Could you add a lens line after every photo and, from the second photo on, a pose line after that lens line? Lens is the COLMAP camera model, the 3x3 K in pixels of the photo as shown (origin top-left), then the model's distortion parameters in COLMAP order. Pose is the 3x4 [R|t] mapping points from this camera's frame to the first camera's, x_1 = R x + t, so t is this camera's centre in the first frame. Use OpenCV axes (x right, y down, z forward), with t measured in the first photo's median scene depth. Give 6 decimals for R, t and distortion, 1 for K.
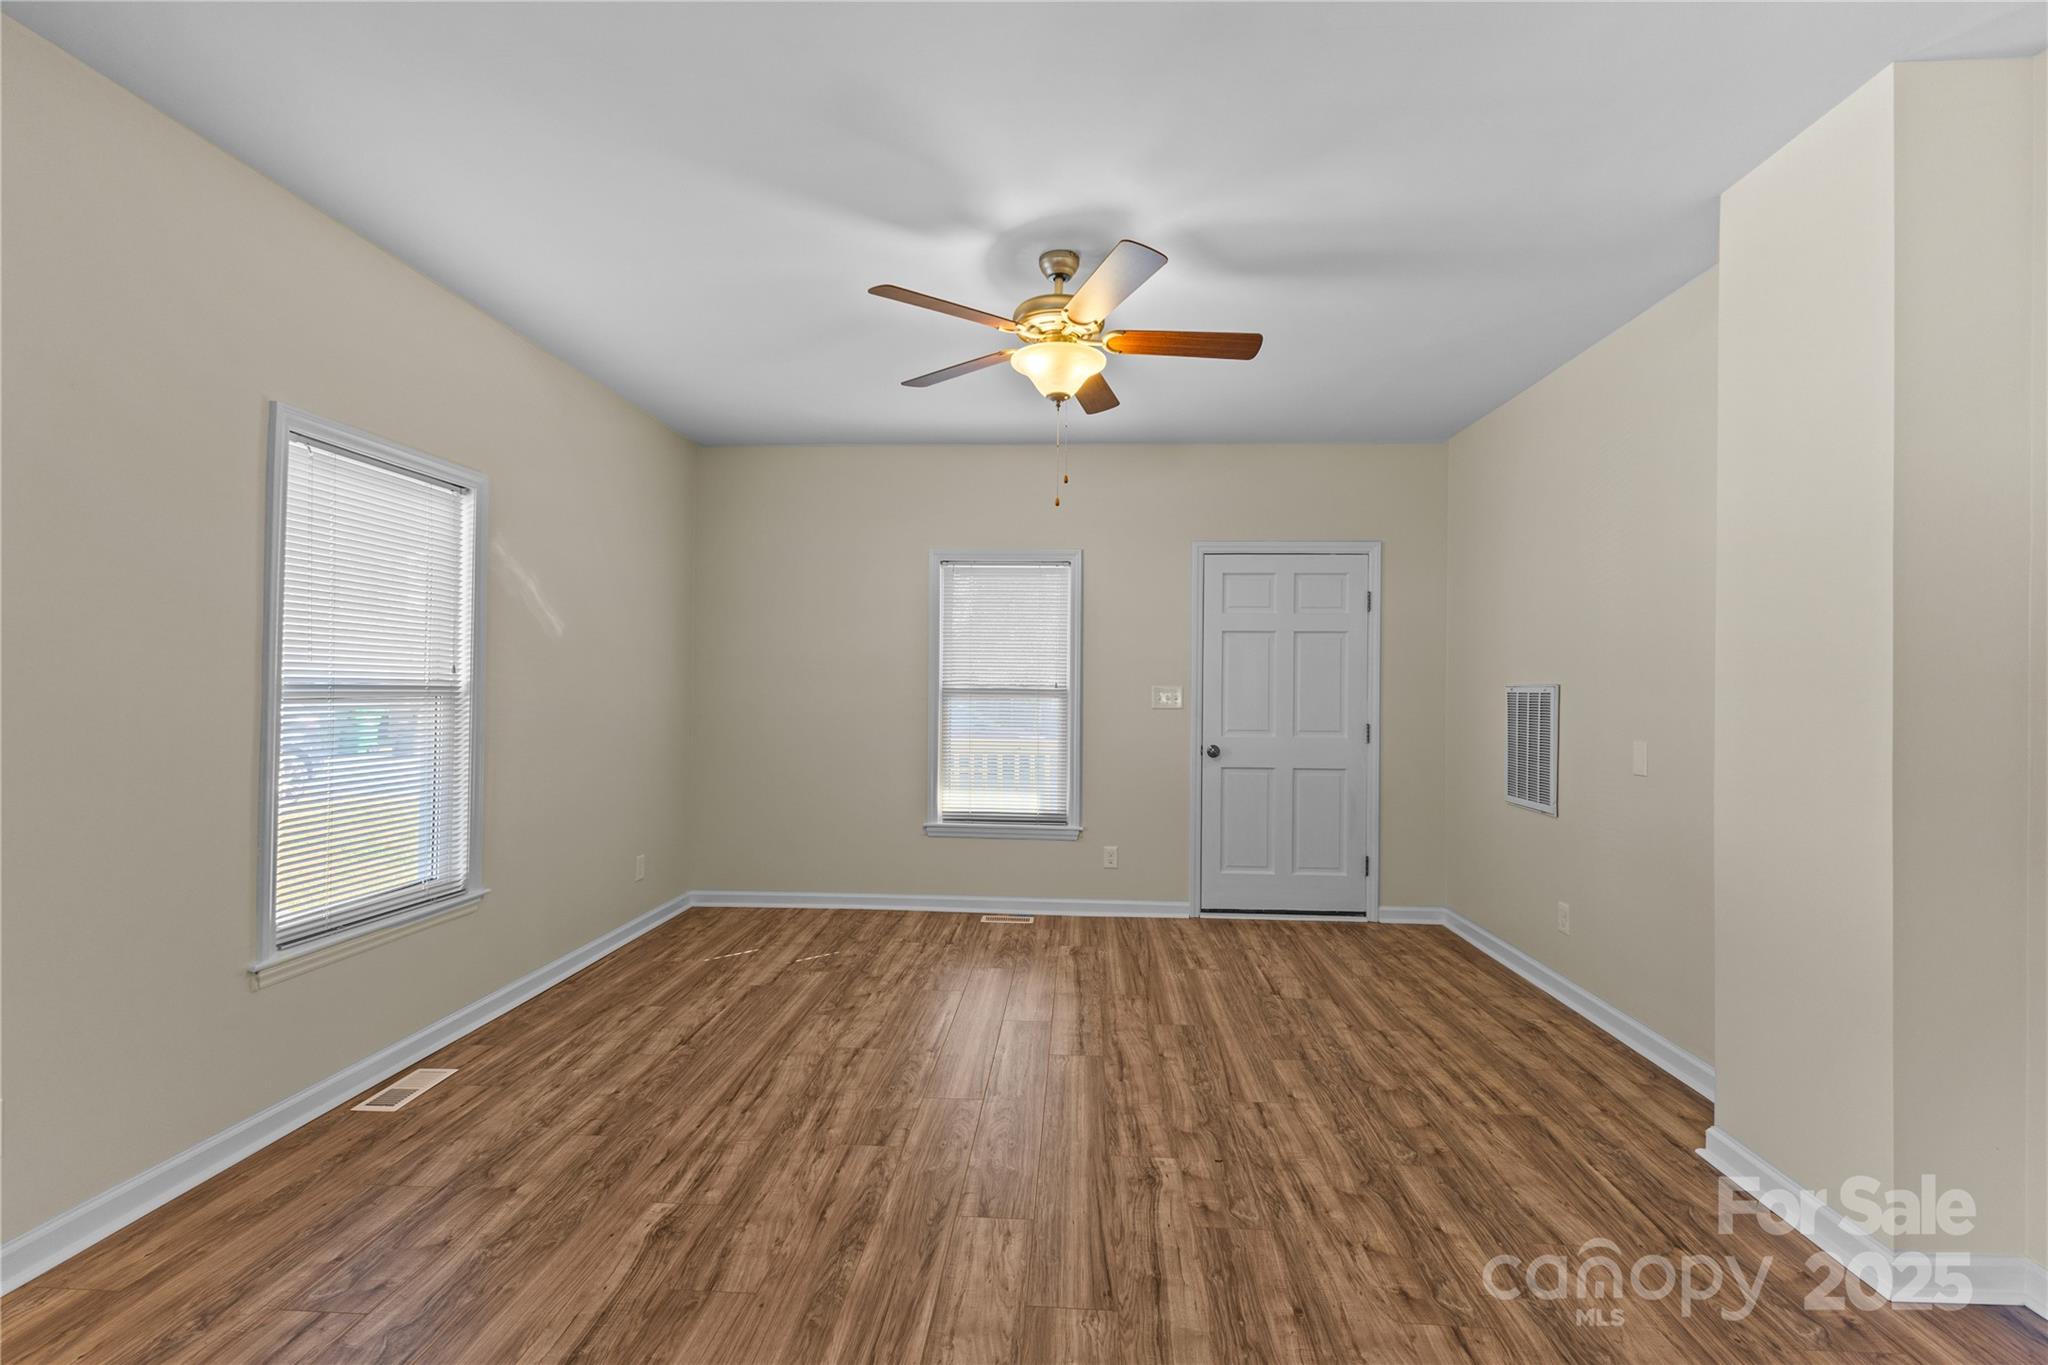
lens RADIAL K [[884.9, 0, 1024.0], [0, 884.9, 682.5], [0, 0, 1]] dist [0.010466, -0.000690]
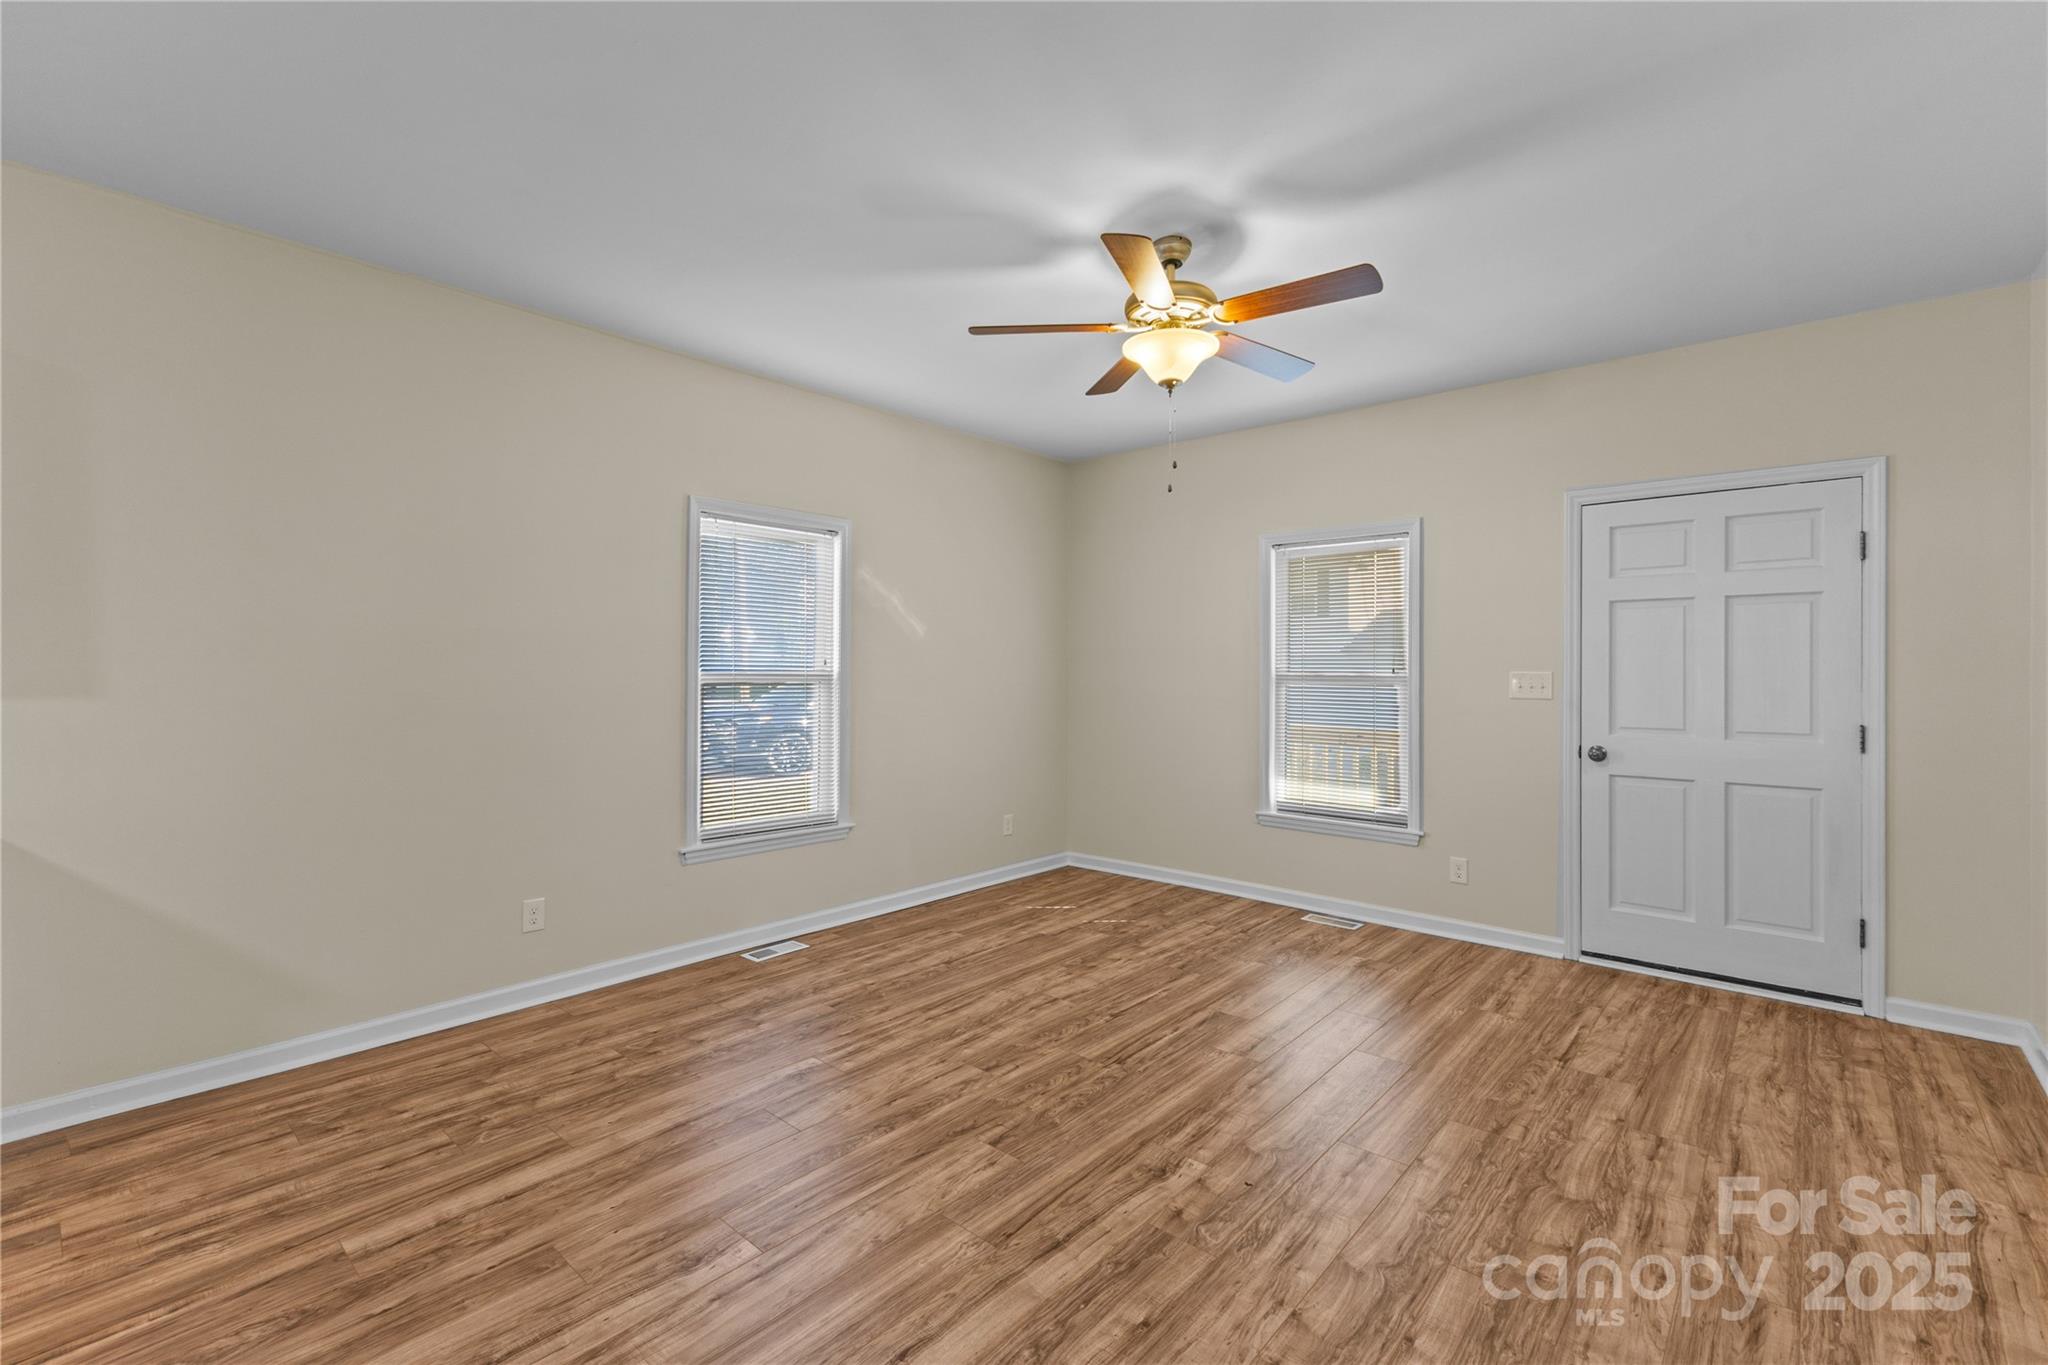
lens RADIAL K [[879.8, 0, 1020.4], [0, 879.8, 674.0], [0, 0, 1]] dist [0.009576, -0.000222]
pose [[0.790749, -0.003077, -0.612132, 0.426570], [0.006220, 0.999976, 0.003009, 0.001268], [0.612109, -0.006186, 0.790750, 0.091512]]
